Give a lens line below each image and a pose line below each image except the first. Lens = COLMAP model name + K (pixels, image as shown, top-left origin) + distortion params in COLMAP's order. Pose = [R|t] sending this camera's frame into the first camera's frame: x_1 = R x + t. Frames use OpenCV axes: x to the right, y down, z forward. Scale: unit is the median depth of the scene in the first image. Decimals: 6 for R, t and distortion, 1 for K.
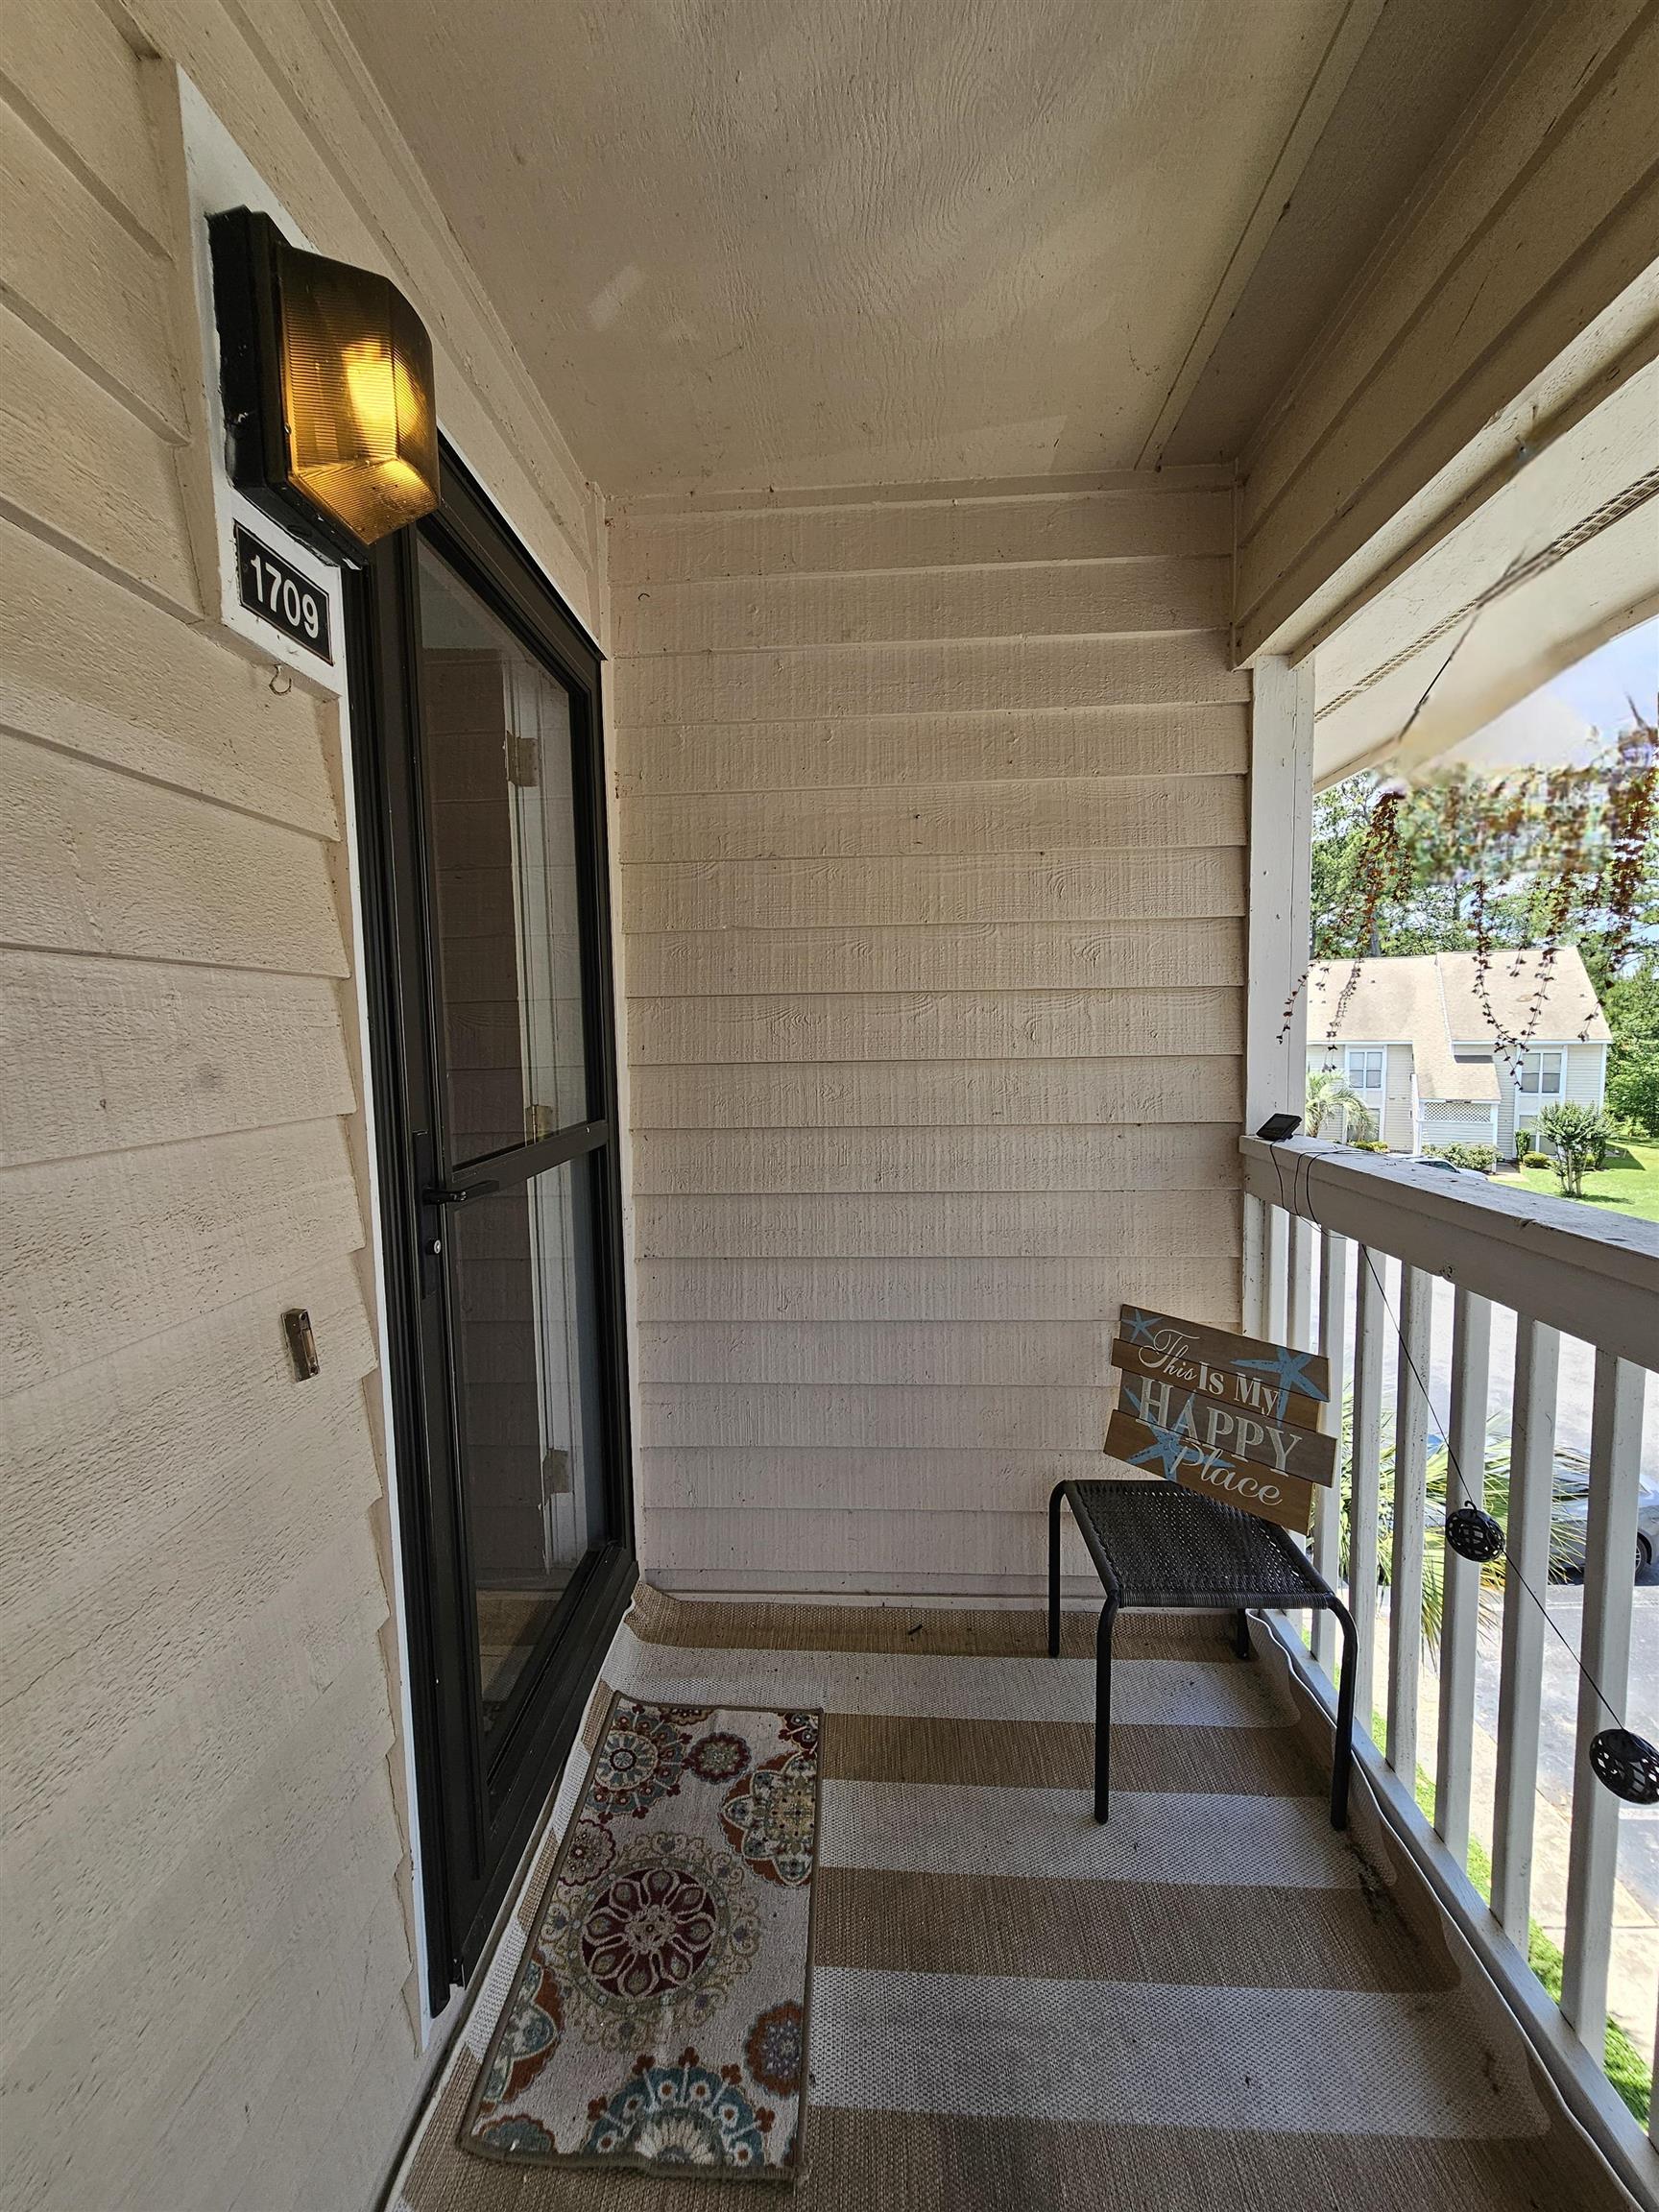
lens RADIAL K [[912.2, 0, 829.5], [0, 912.2, 1106.0], [0, 0, 1]] dist [0.001785, 0.000175]
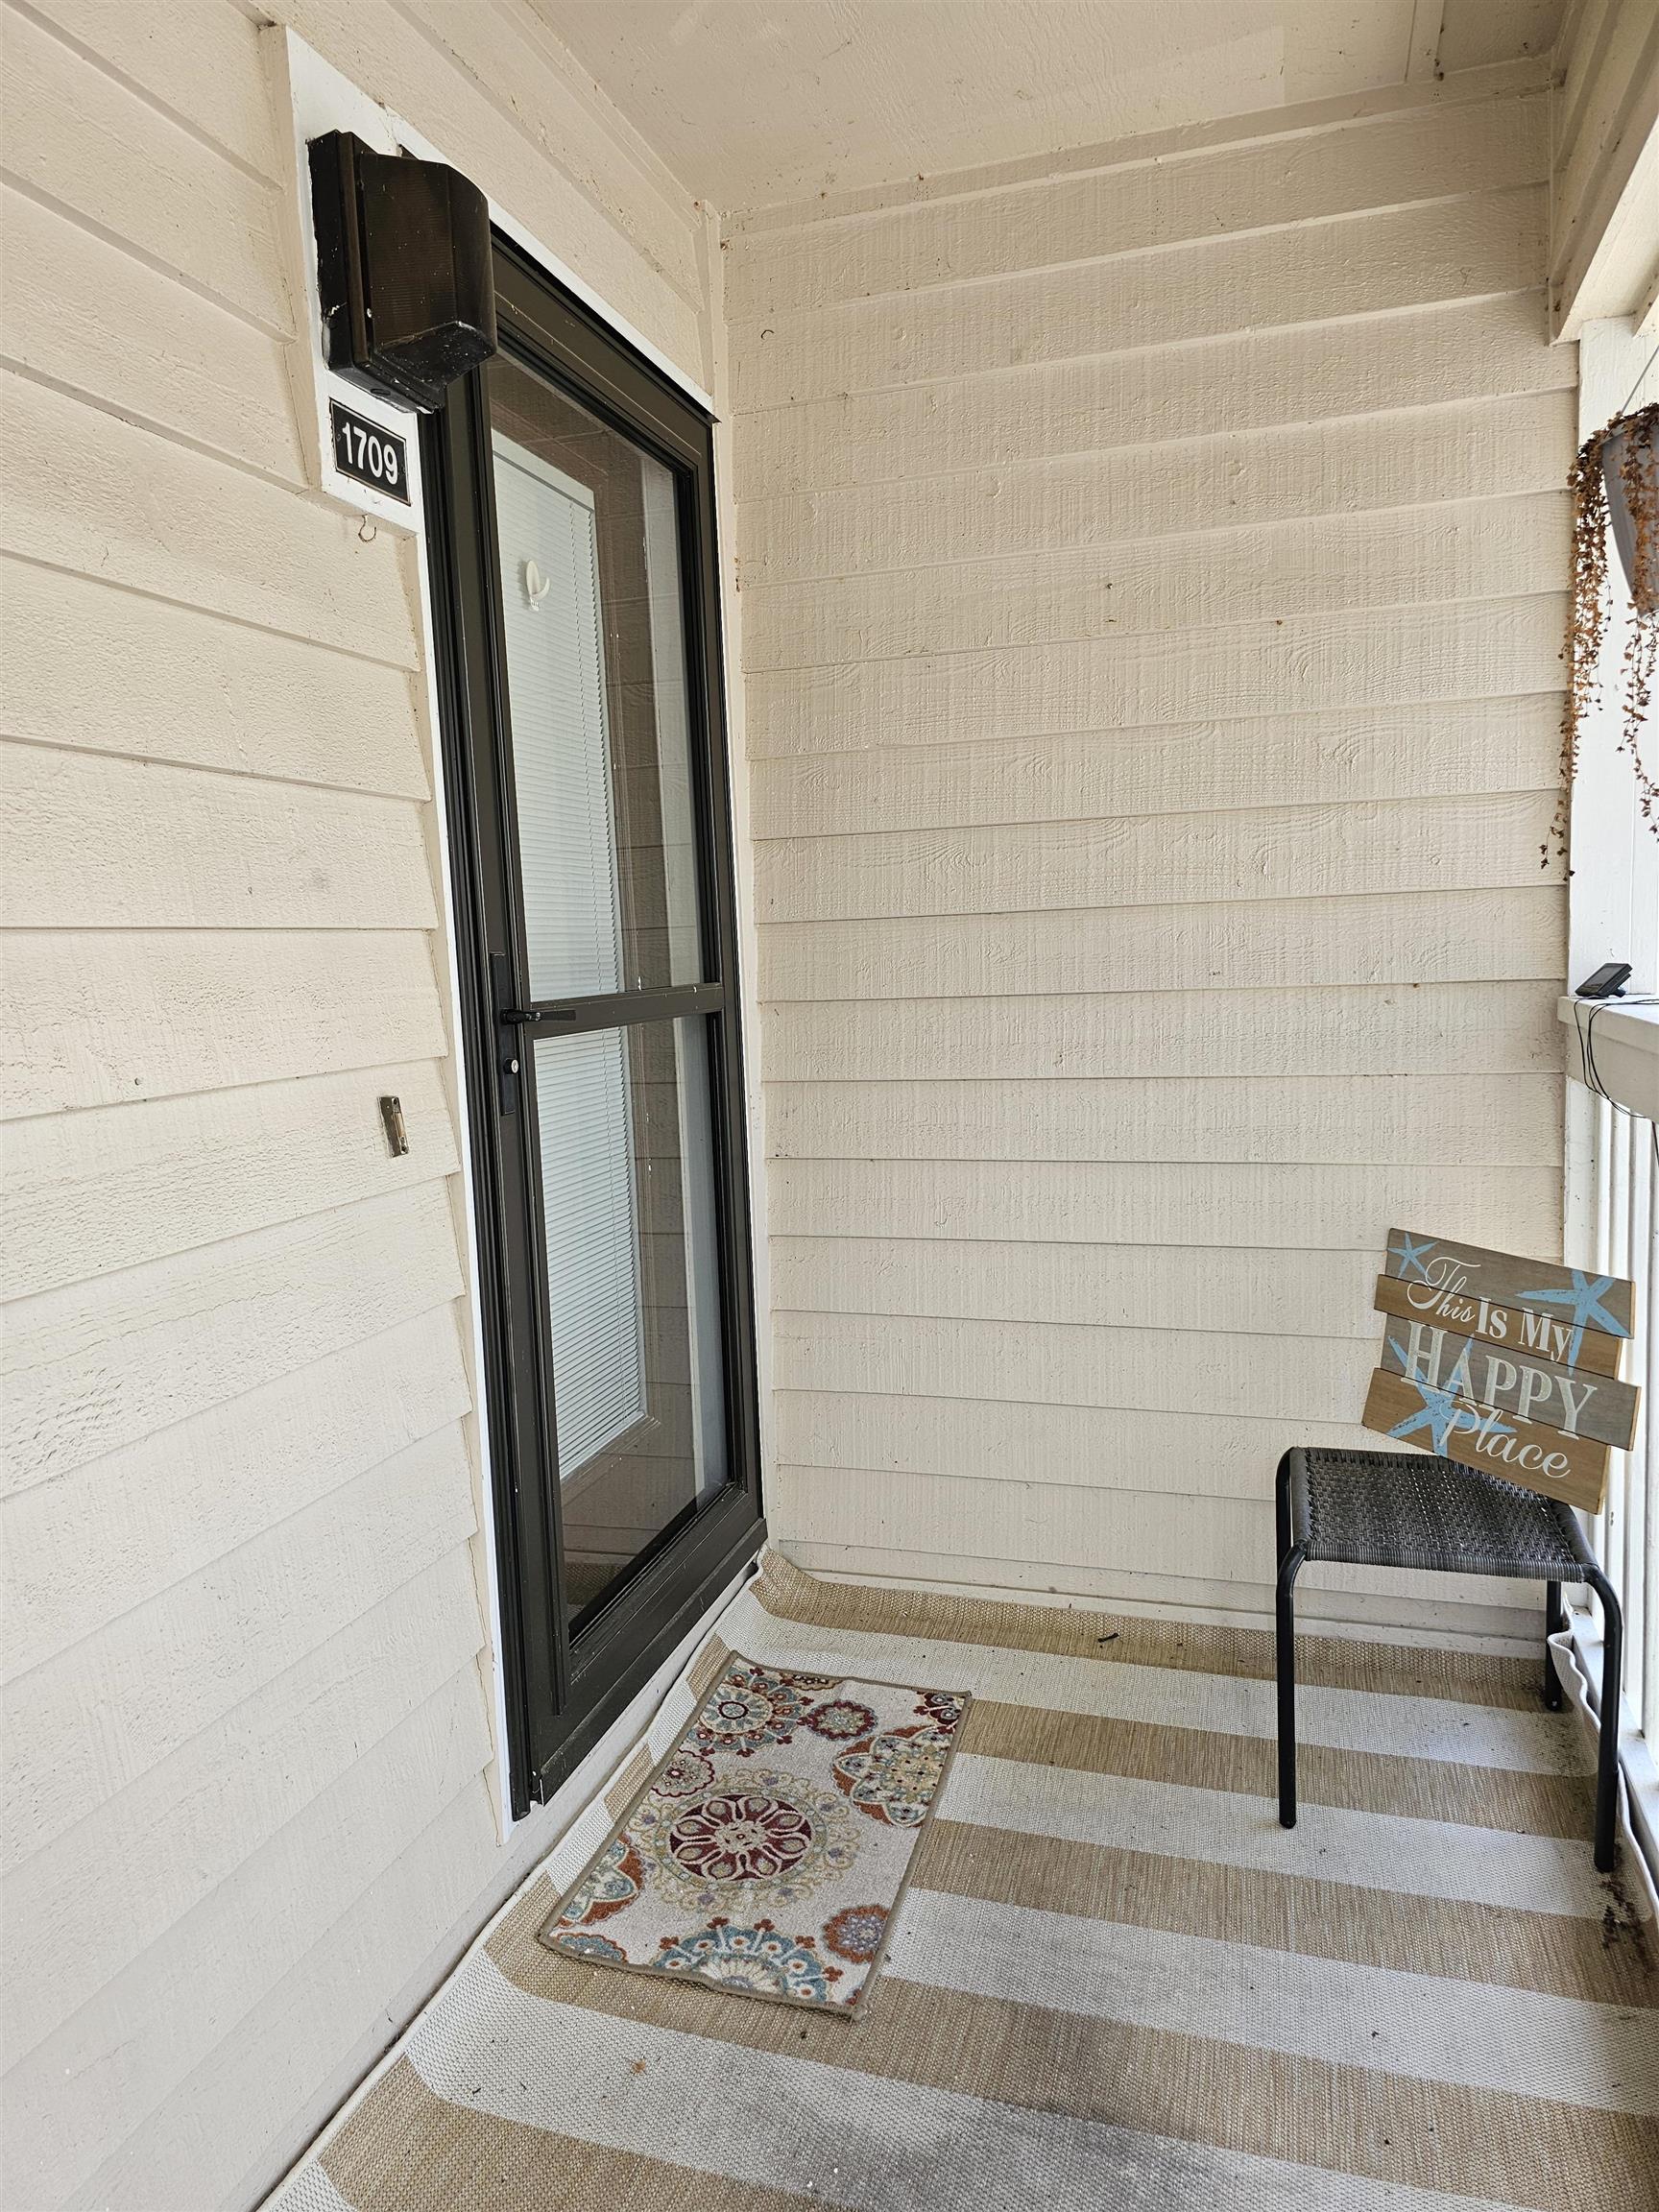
lens RADIAL K [[1466.6, 0, 829.5], [0, 1466.6, 1106.0], [0, 0, 1]] dist [0.080919, -0.092190]
pose [[0.970907, 0.008449, -0.239308, 0.218253], [0.000154, 0.999355, 0.035908, 0.097957], [0.239457, -0.034900, 0.970279, -0.367259]]
